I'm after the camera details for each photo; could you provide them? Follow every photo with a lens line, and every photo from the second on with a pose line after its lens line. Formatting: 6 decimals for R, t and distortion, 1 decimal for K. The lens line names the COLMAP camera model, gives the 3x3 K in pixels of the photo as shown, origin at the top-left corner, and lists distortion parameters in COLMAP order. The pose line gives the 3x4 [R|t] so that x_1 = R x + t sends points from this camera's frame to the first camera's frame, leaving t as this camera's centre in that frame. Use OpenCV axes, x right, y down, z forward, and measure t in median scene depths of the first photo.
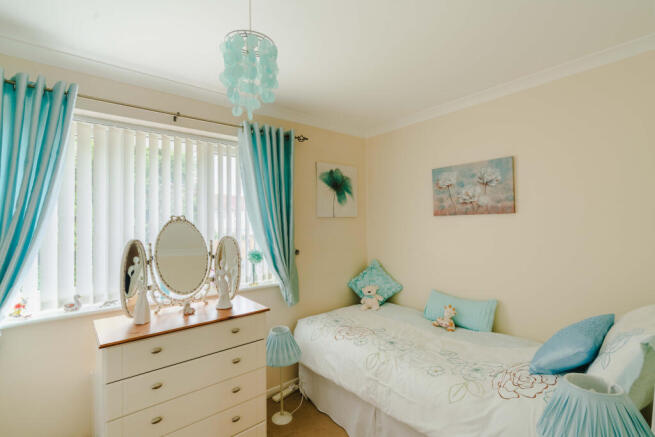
lens RADIAL K [[296.2, 0, 331.5], [0, 296.2, 216.9], [0, 0, 1]] dist [0.000452, 0.001132]
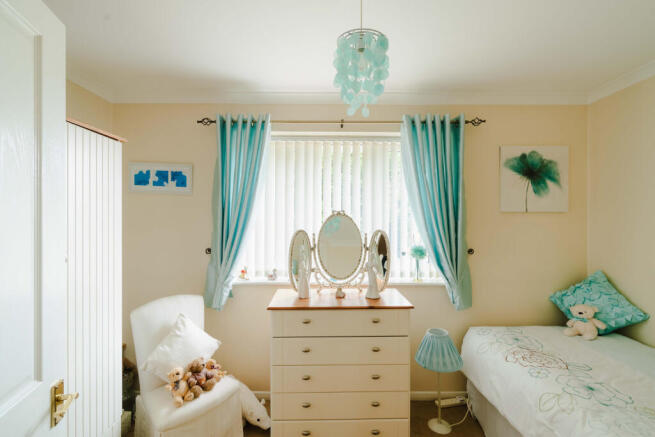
lens RADIAL K [[296.2, 0, 329.9], [0, 296.2, 218.1], [0, 0, 1]] dist [0.000452, 0.001132]
pose [[0.795098, 0.012502, -0.606352, 0.118119], [-0.000158, 0.999792, 0.020406, 0.000905], [0.606481, -0.016128, 0.794934, 0.053781]]
